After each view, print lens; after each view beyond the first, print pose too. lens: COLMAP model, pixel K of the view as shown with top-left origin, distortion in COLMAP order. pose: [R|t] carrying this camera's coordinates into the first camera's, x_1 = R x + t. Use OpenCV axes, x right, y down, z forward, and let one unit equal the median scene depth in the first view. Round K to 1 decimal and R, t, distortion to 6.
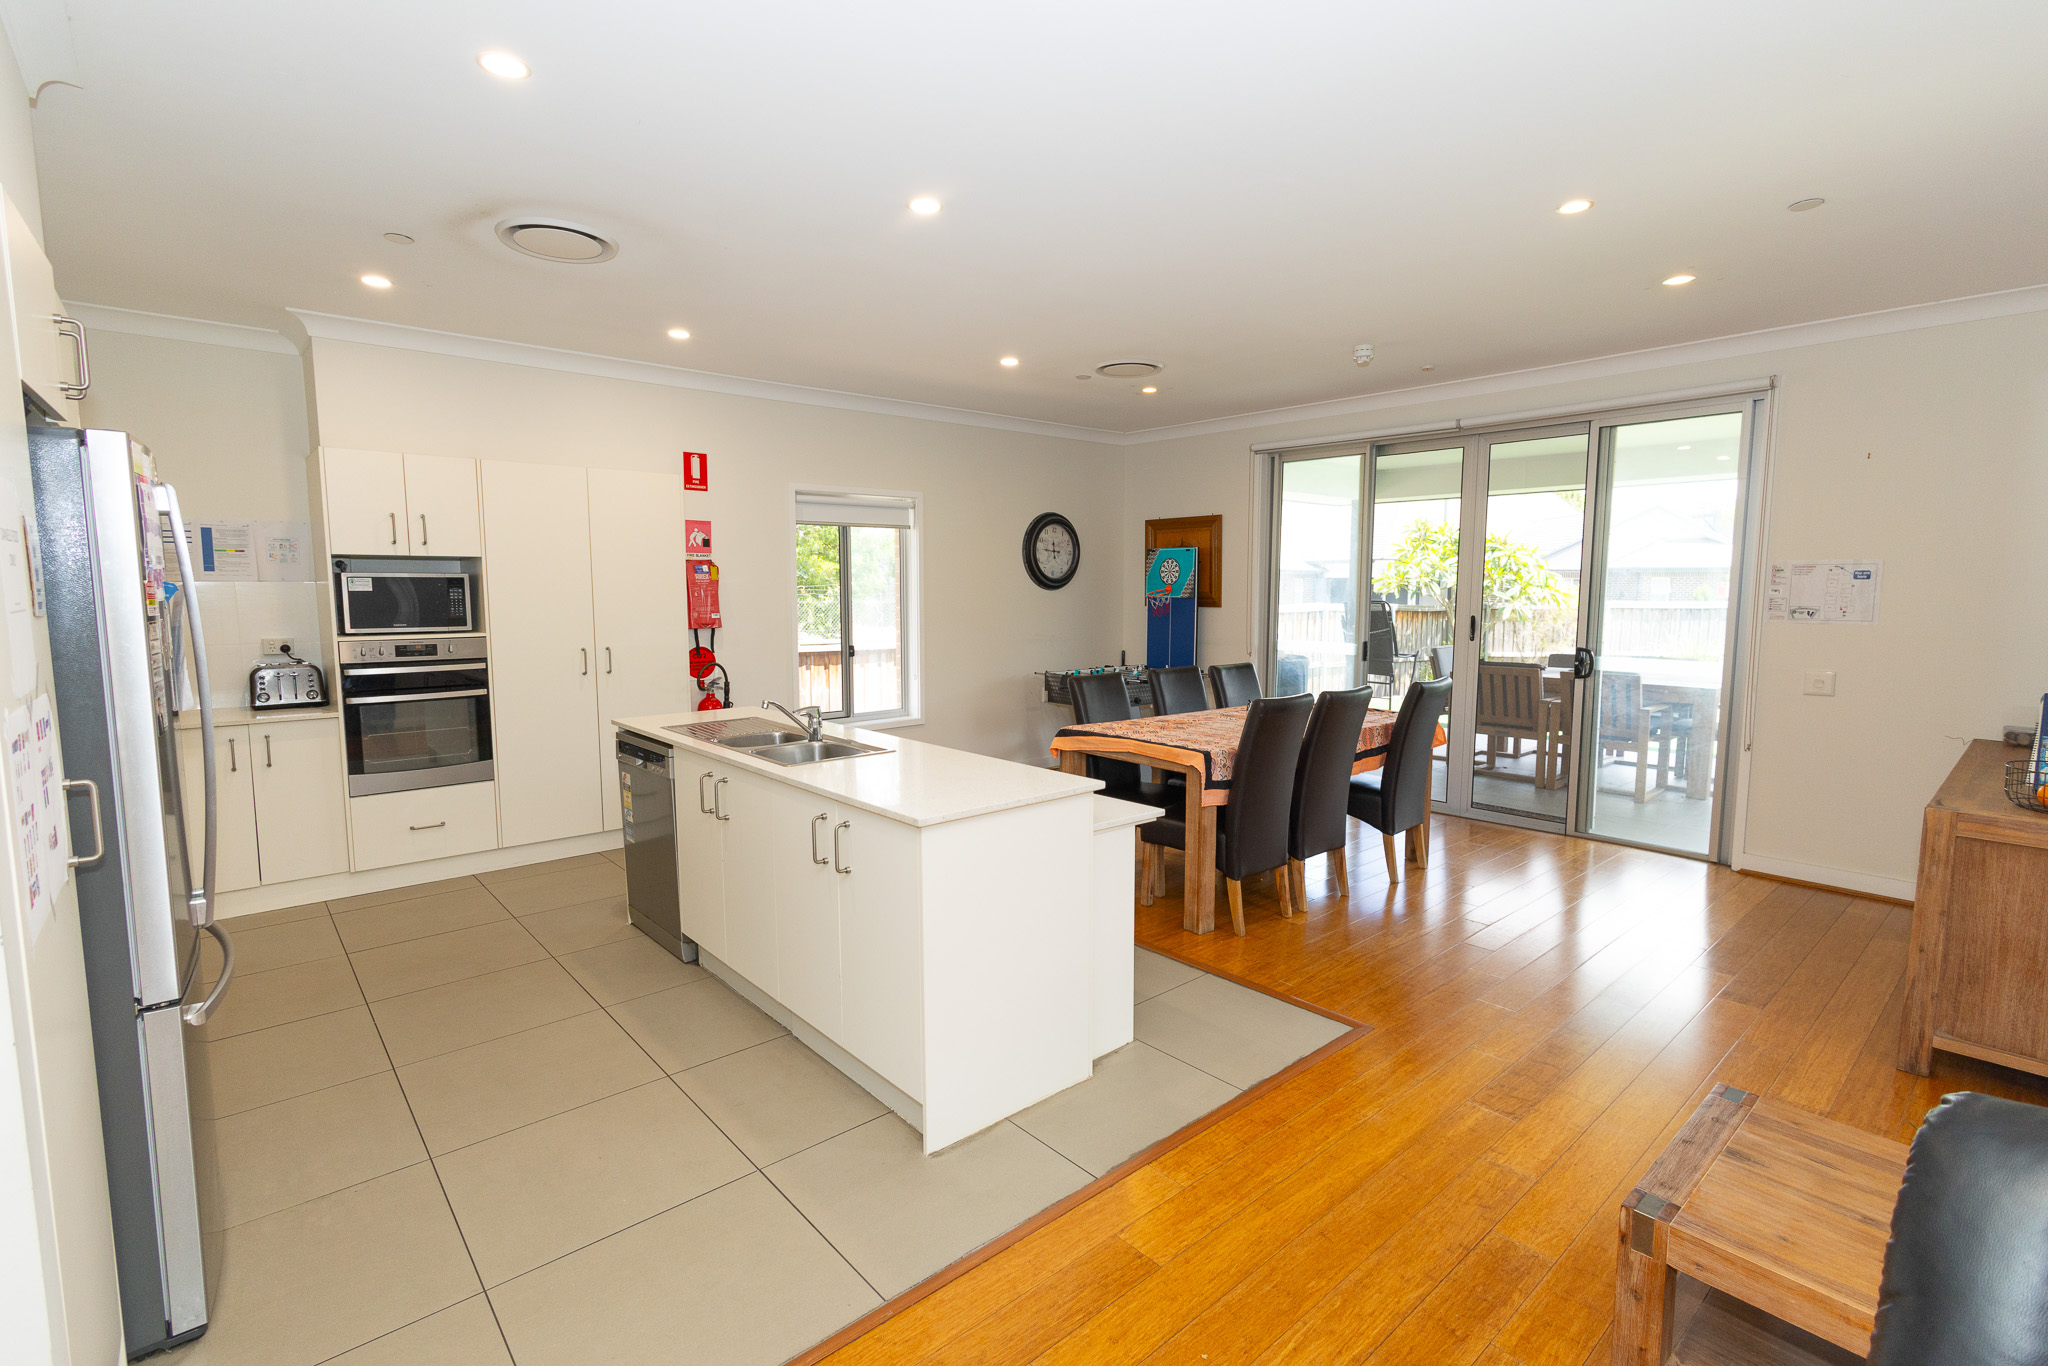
lens RADIAL K [[941.2, 0, 1028.8], [0, 941.2, 681.2], [0, 0, 1]] dist [-0.007295, 0.006632]
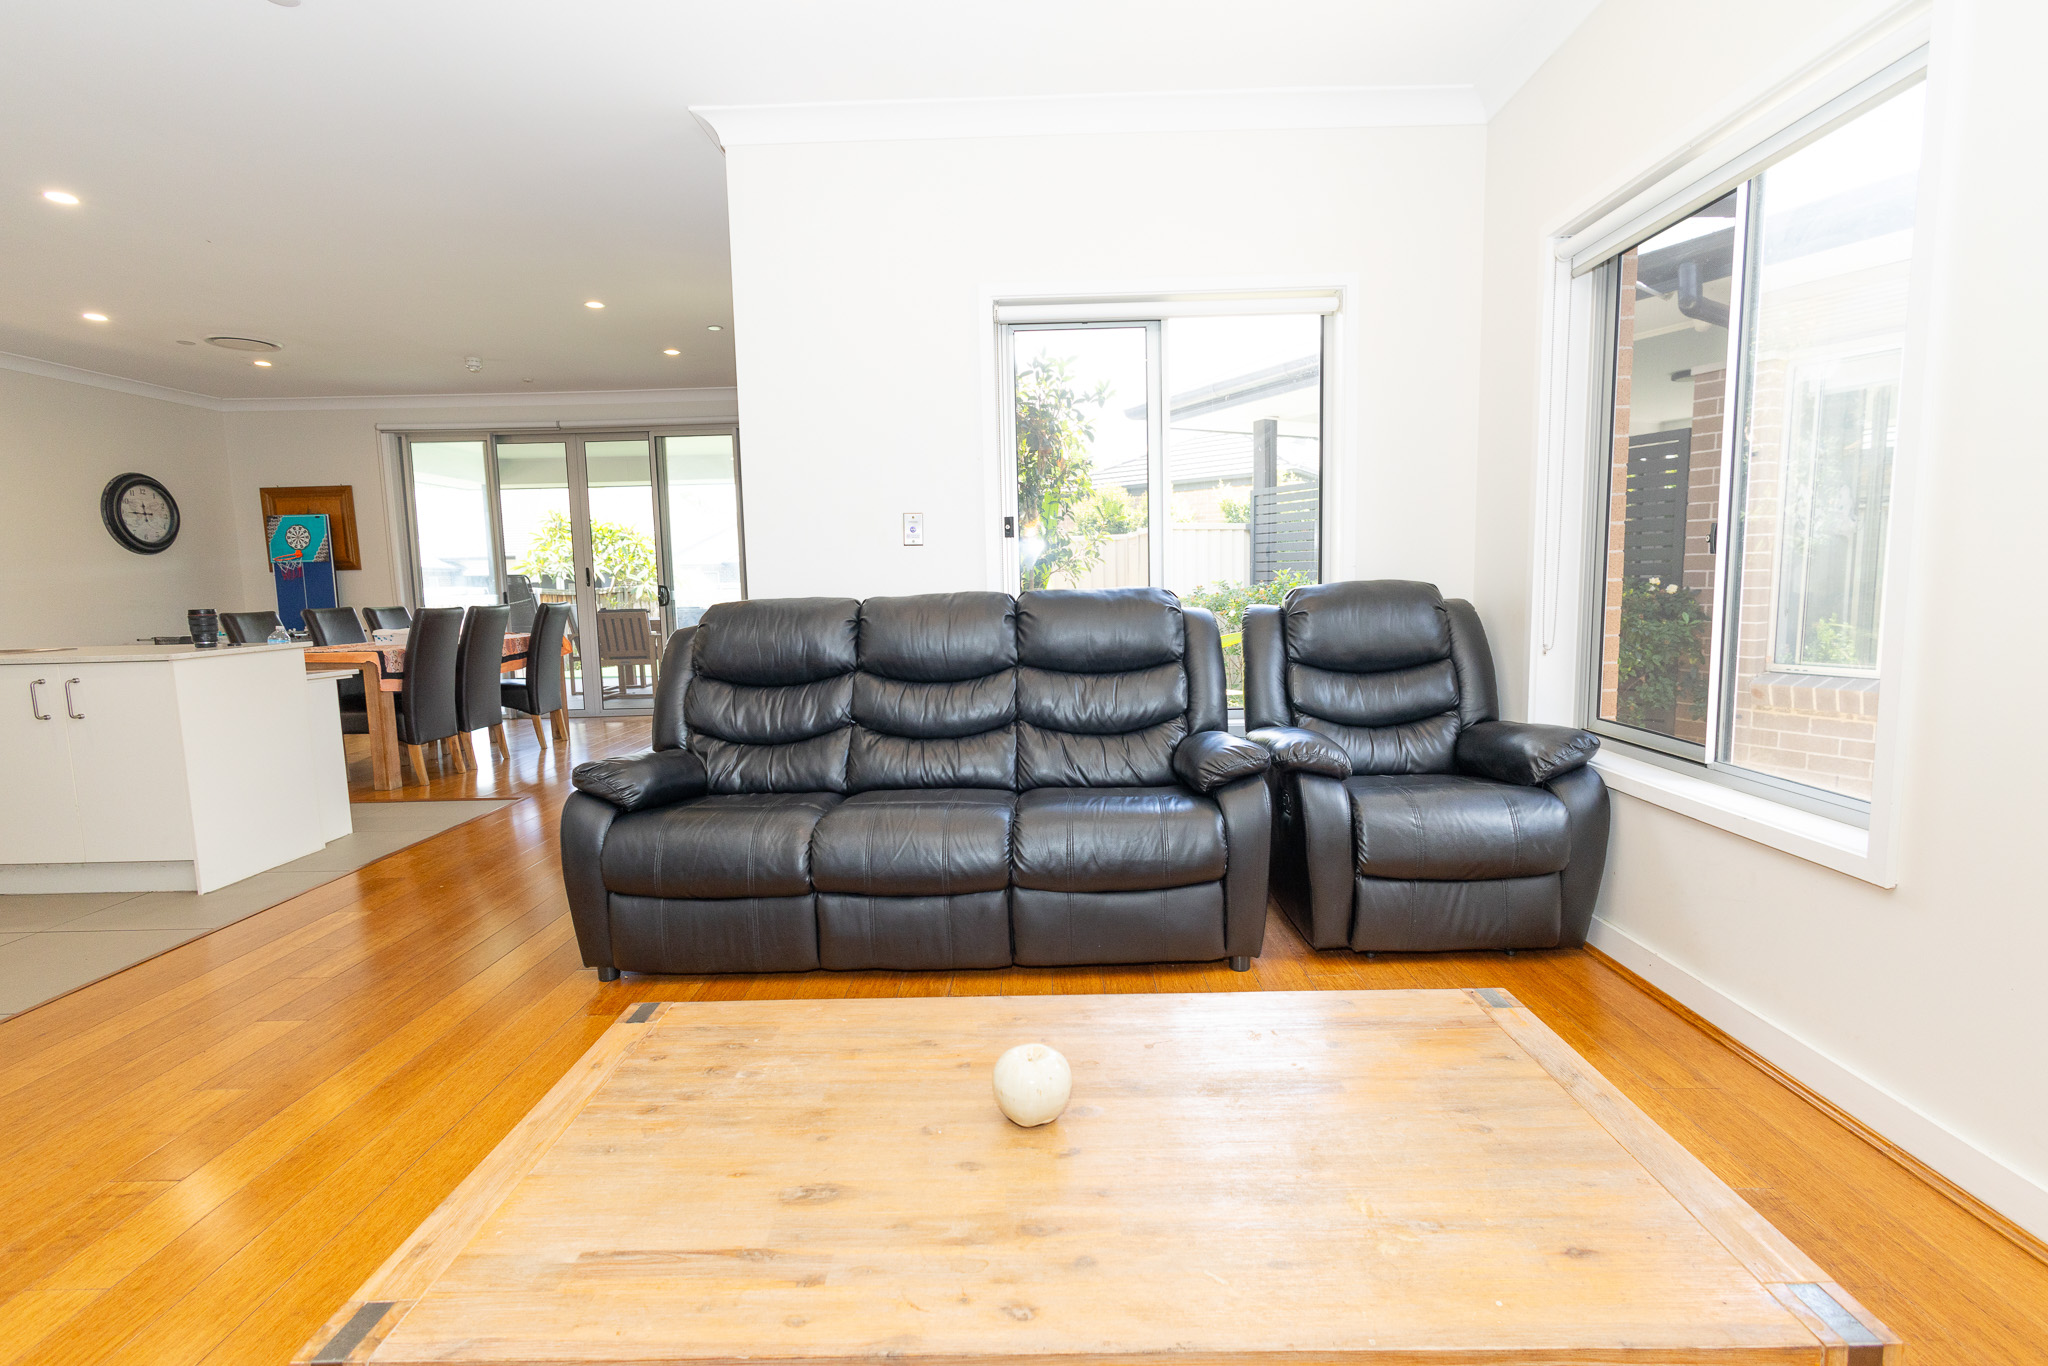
lens RADIAL K [[941.2, 0, 1028.8], [0, 941.2, 681.2], [0, 0, 1]] dist [-0.007295, 0.006632]
pose [[0.665674, -0.096084, 0.740031, -0.131048], [0.098563, 0.994309, 0.040439, 0.107807], [-0.739705, 0.046021, 0.671356, -0.399559]]
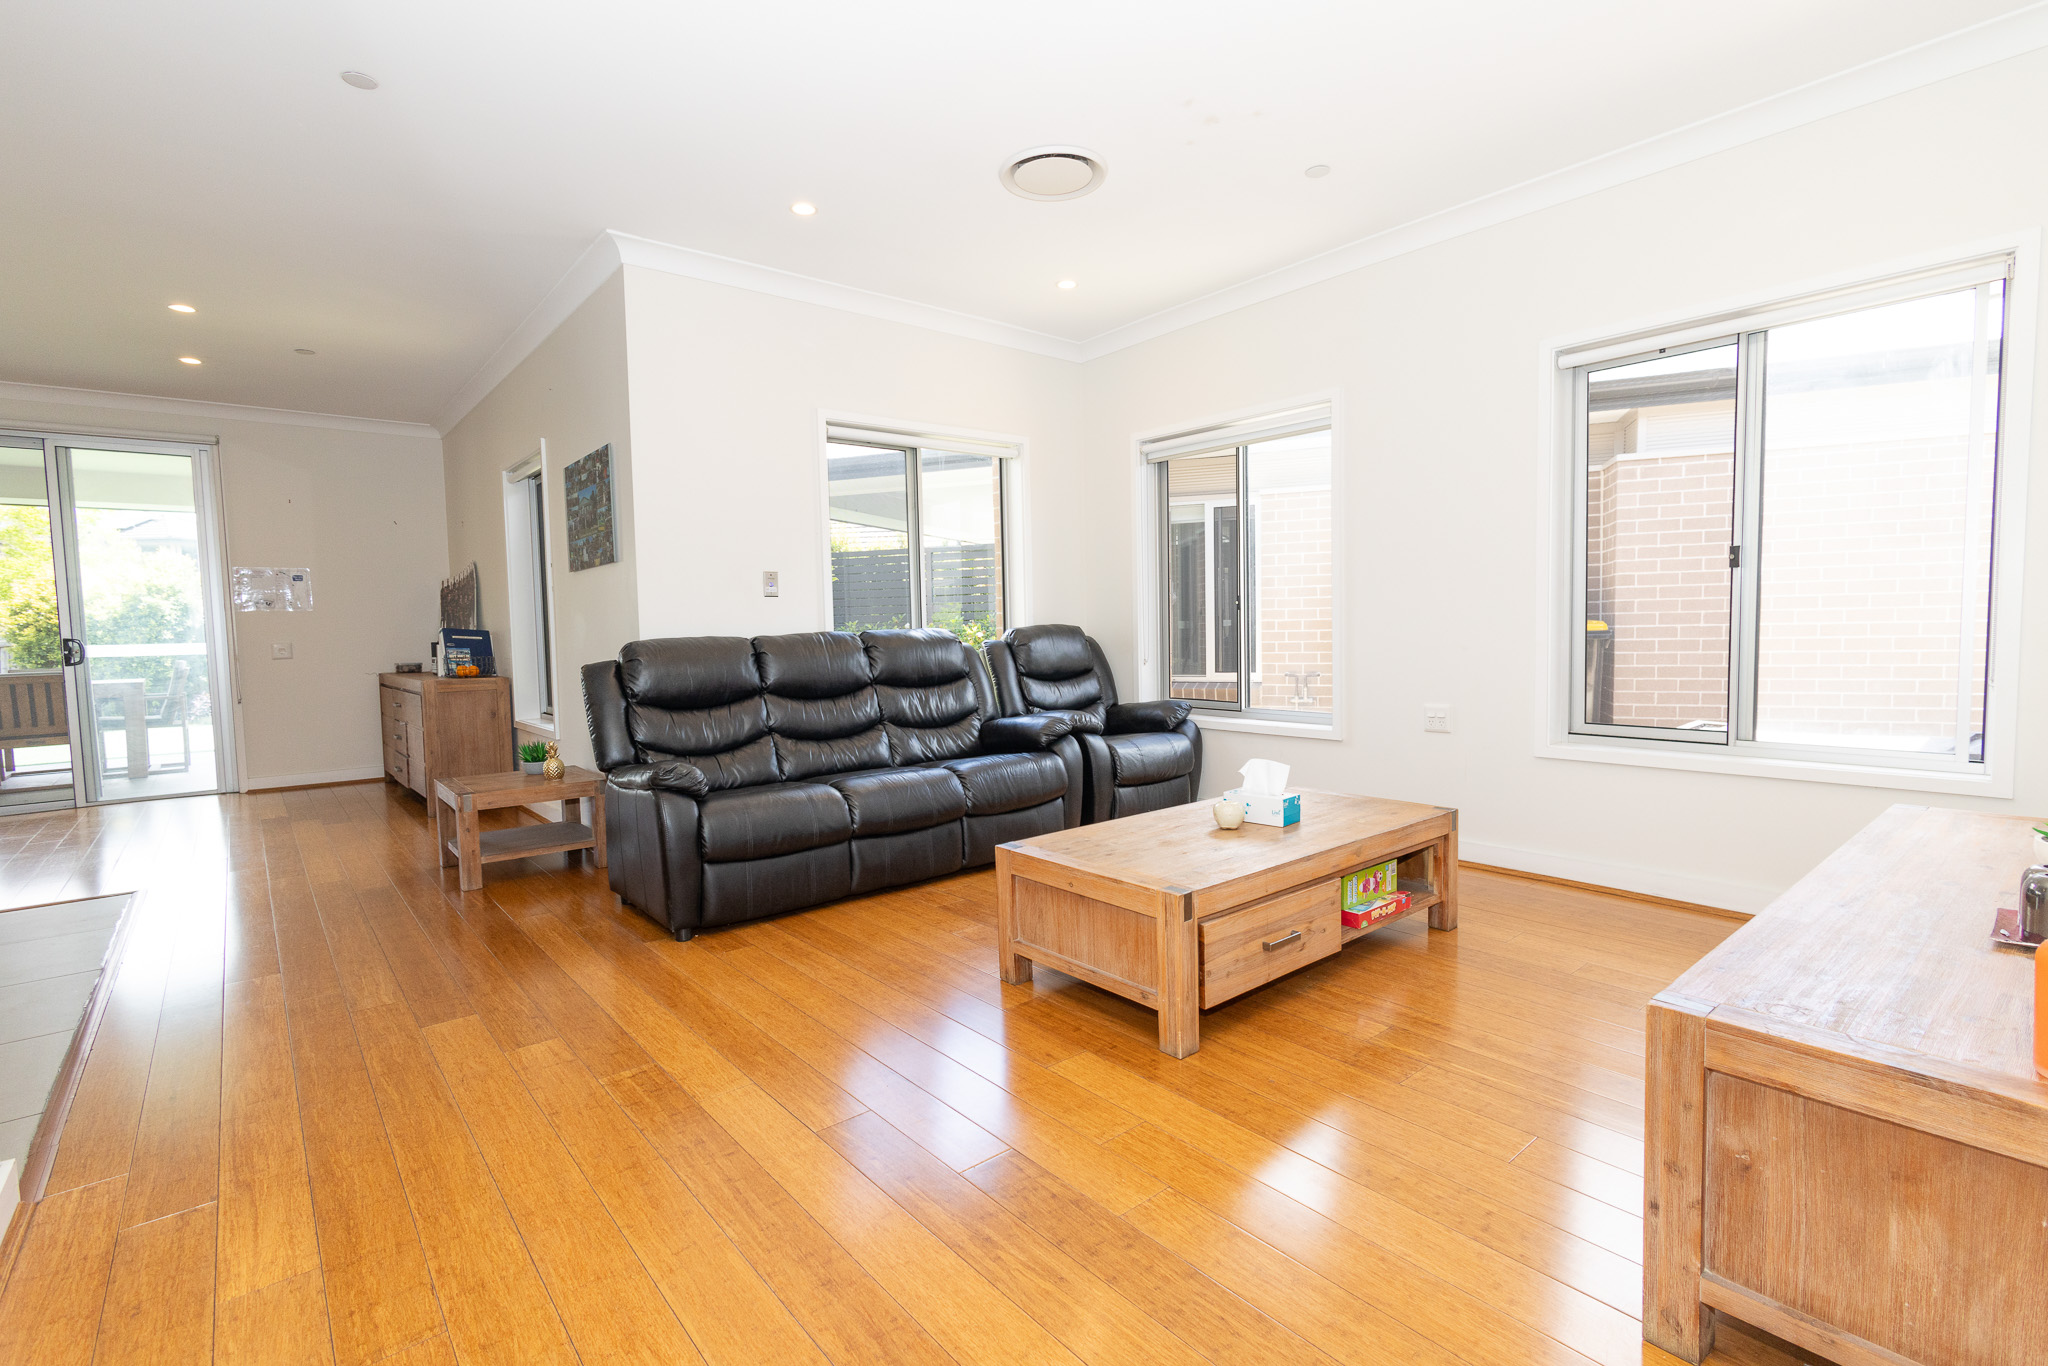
lens RADIAL K [[942.6, 0, 1024.0], [0, 942.6, 683.0], [0, 0, 1]] dist [-0.002553, 0.006519]
pose [[0.024061, -0.066530, 0.997494, -0.506074], [0.125656, 0.990071, 0.063004, 0.086014], [-0.991782, 0.123825, 0.032182, -0.166888]]
